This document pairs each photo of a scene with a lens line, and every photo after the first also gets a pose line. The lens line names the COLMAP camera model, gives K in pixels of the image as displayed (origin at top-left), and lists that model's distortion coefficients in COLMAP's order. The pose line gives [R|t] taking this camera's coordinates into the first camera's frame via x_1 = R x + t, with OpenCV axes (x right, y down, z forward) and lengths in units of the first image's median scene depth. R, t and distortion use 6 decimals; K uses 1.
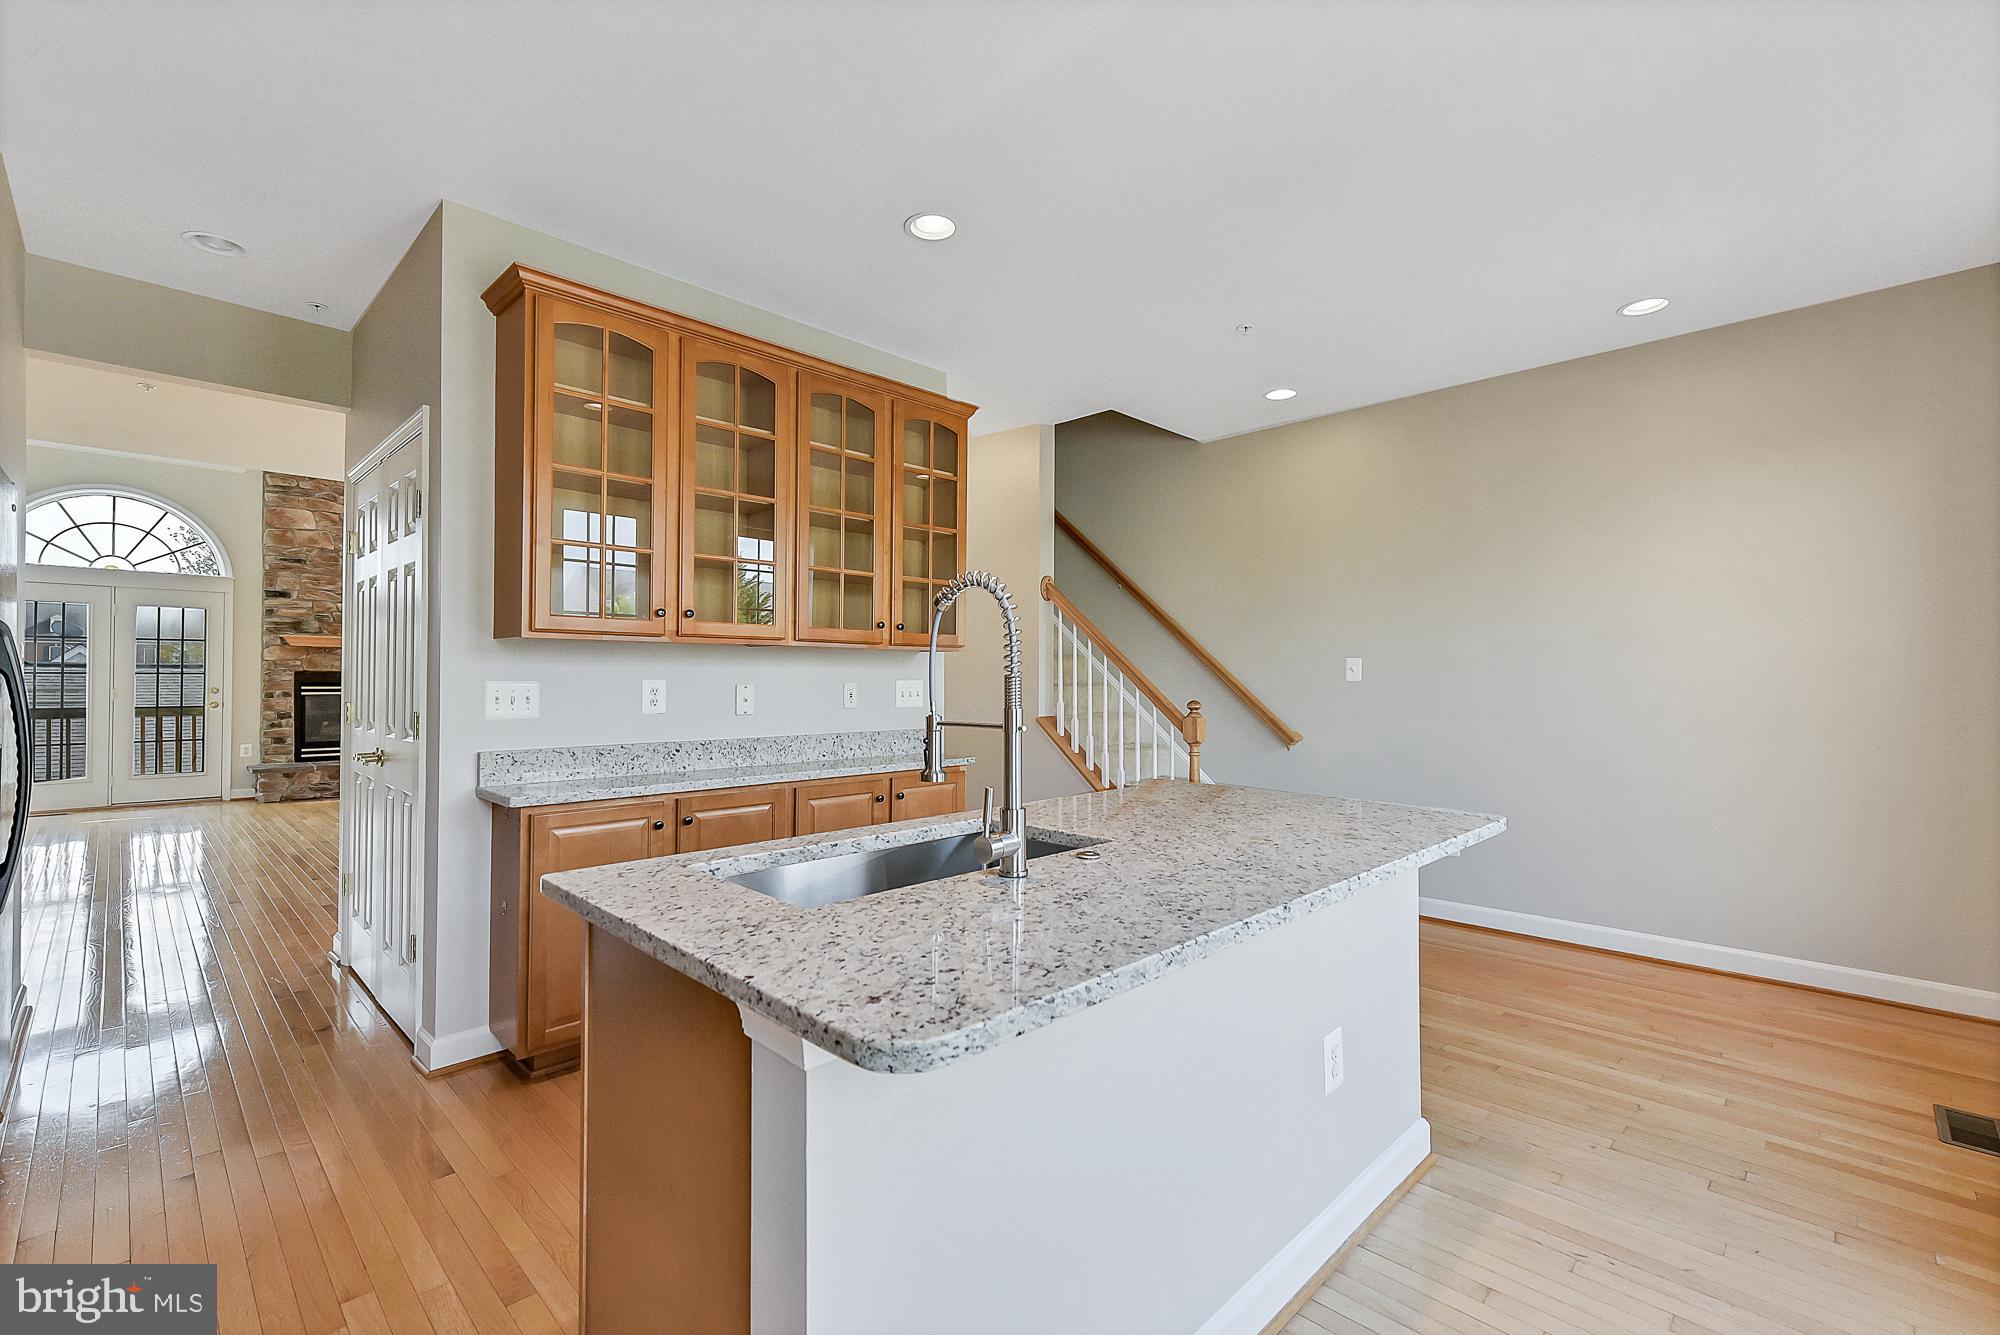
lens RADIAL K [[809.4, 0, 1016.4], [0, 809.4, 673.0], [0, 0, 1]] dist [0.004454, 0.001071]
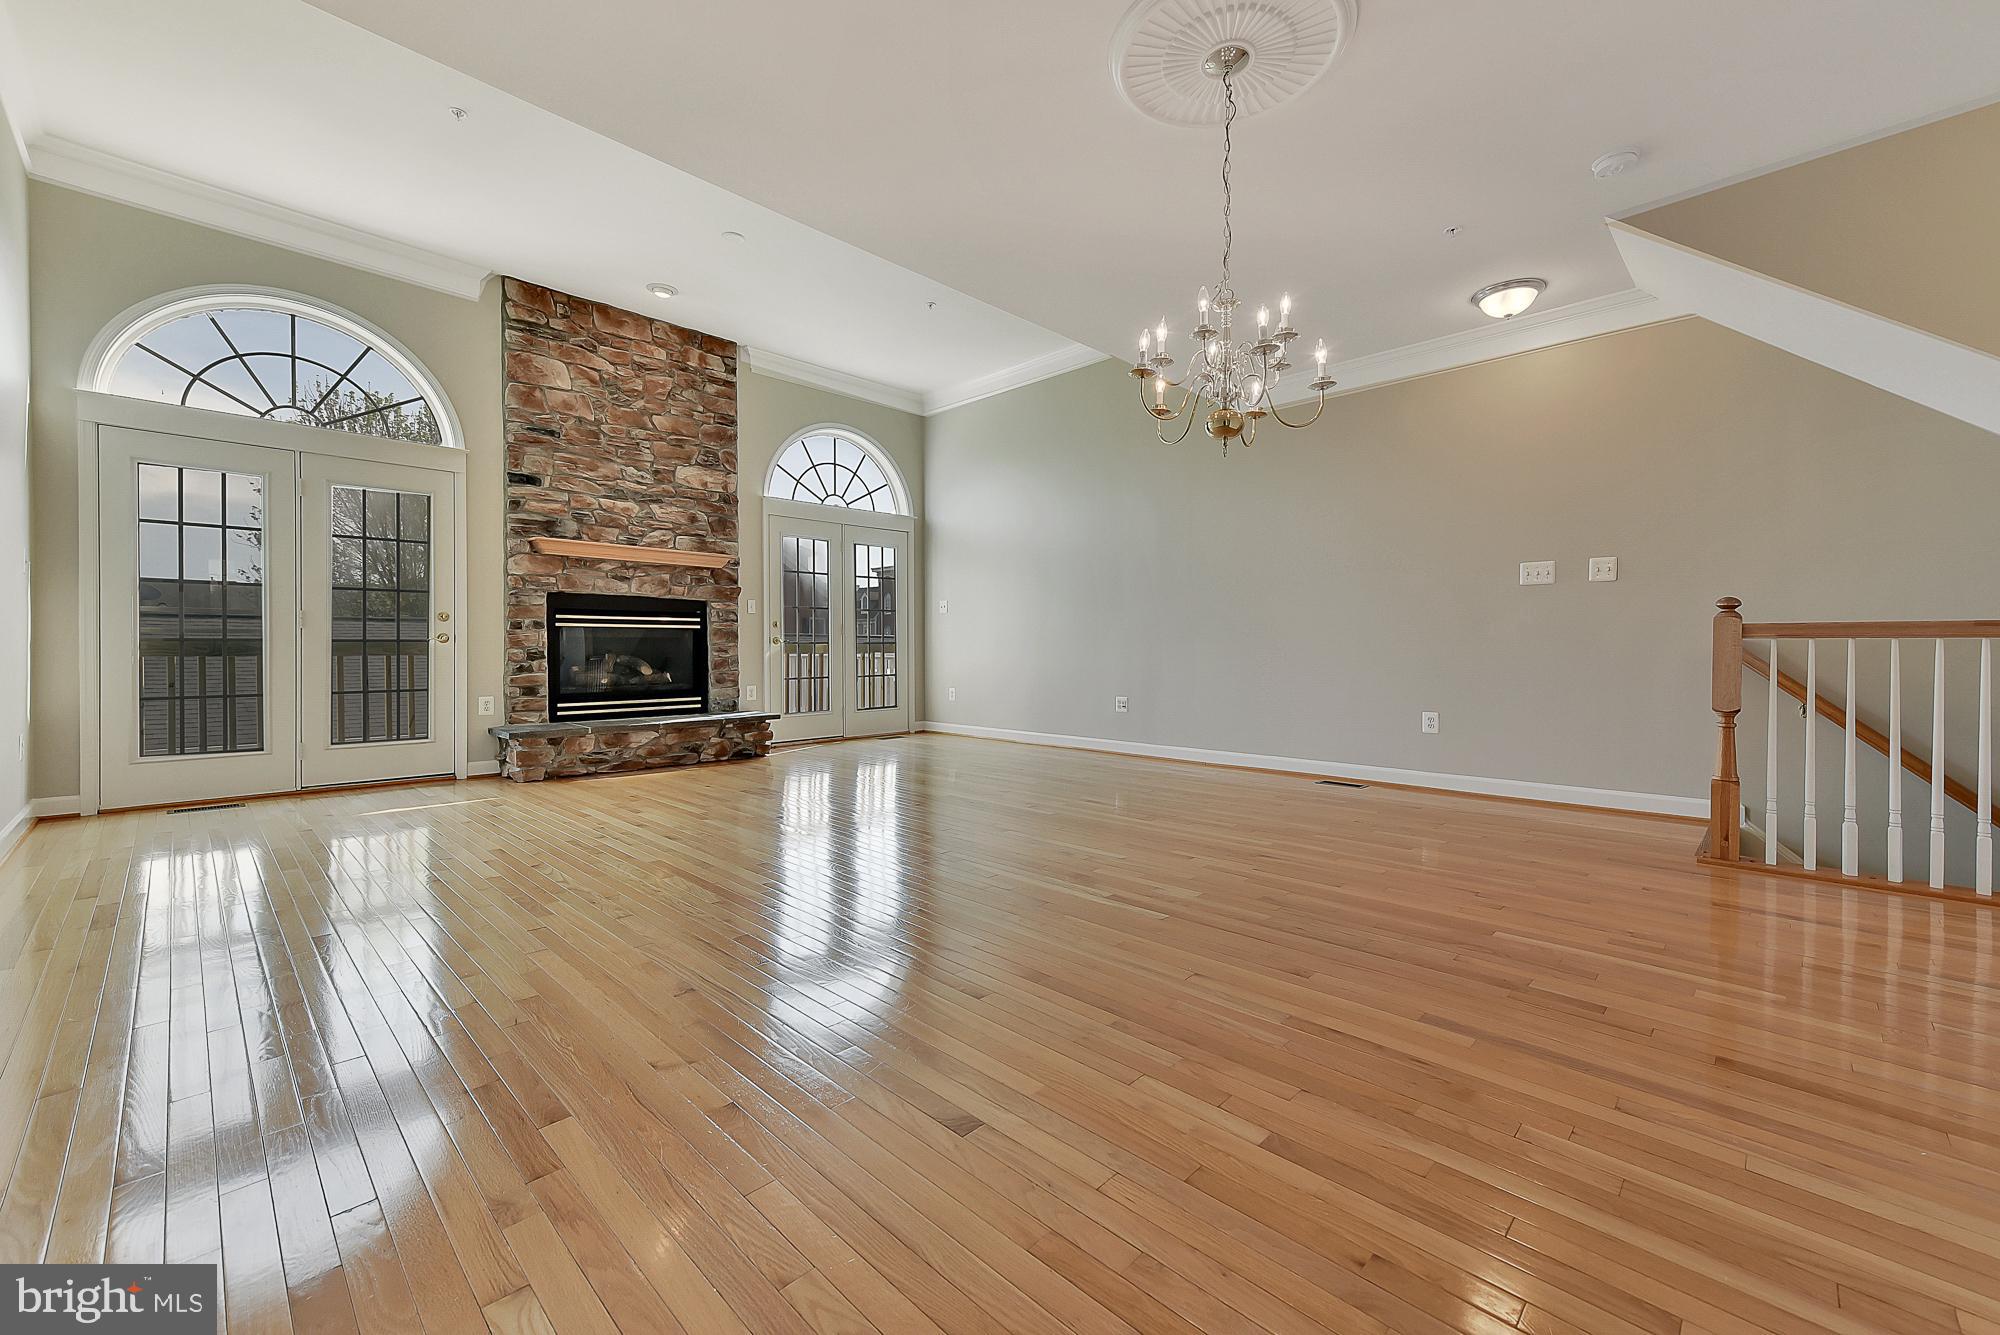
lens RADIAL K [[781.4, 0, 1096.1], [0, 781.4, 647.0], [0, 0, 1]] dist [0.008968, 0.000674]
pose [[0.999603, -0.003862, 0.027904, -0.445210], [0.003438, 0.999878, 0.015241, 0.037009], [-0.027959, -0.015139, 0.999494, 0.319642]]
